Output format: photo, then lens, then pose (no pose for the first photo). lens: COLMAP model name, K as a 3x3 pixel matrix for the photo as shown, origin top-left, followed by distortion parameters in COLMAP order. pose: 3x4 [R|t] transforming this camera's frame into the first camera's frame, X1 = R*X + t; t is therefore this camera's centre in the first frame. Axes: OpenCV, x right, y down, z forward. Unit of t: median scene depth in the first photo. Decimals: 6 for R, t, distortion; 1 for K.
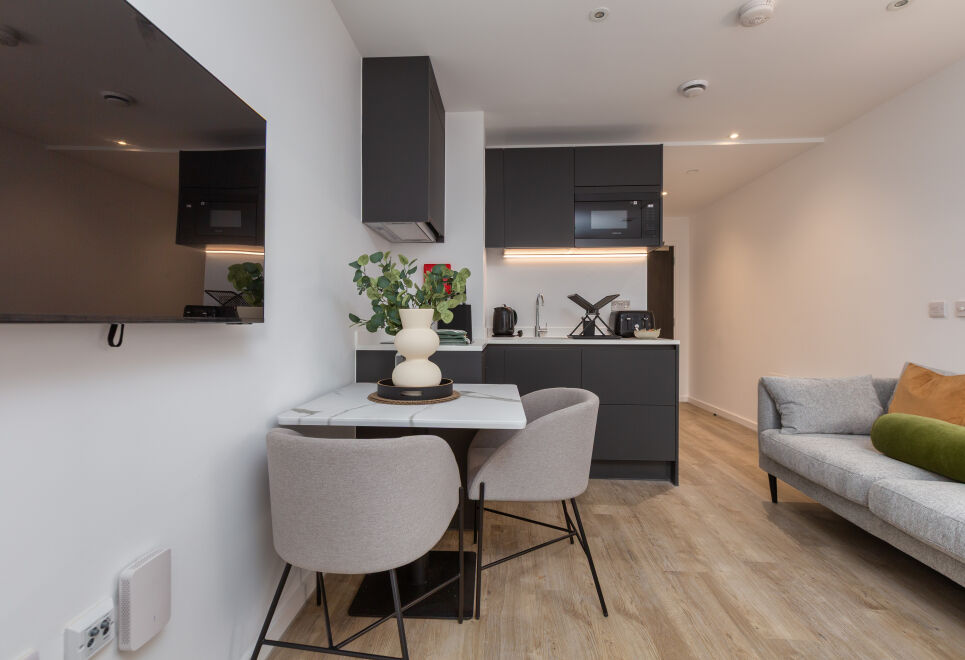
lens RADIAL K [[445.0, 0, 479.2], [0, 445.0, 326.6], [0, 0, 1]] dist [0.000400, -0.001542]
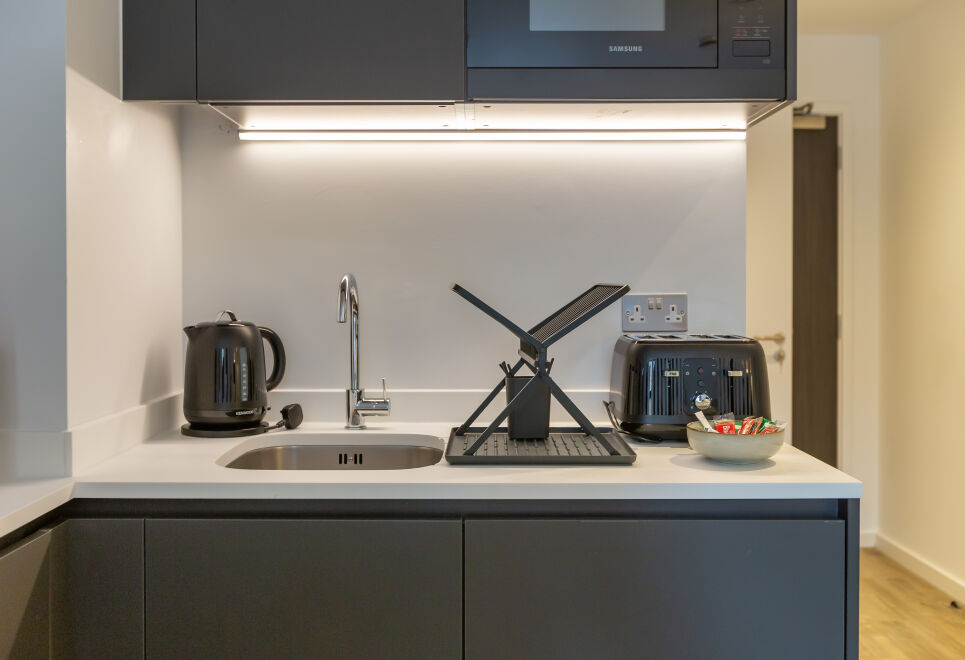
lens RADIAL K [[933.1, 0, 477.8], [0, 933.1, 291.9], [0, 0, 1]] dist [-0.002984, -0.015496]
pose [[0.999047, -0.000072, 0.043656, 0.278575], [0.000036, 1.000000, 0.000811, -0.095490], [-0.043656, -0.000809, 0.999046, 0.638811]]
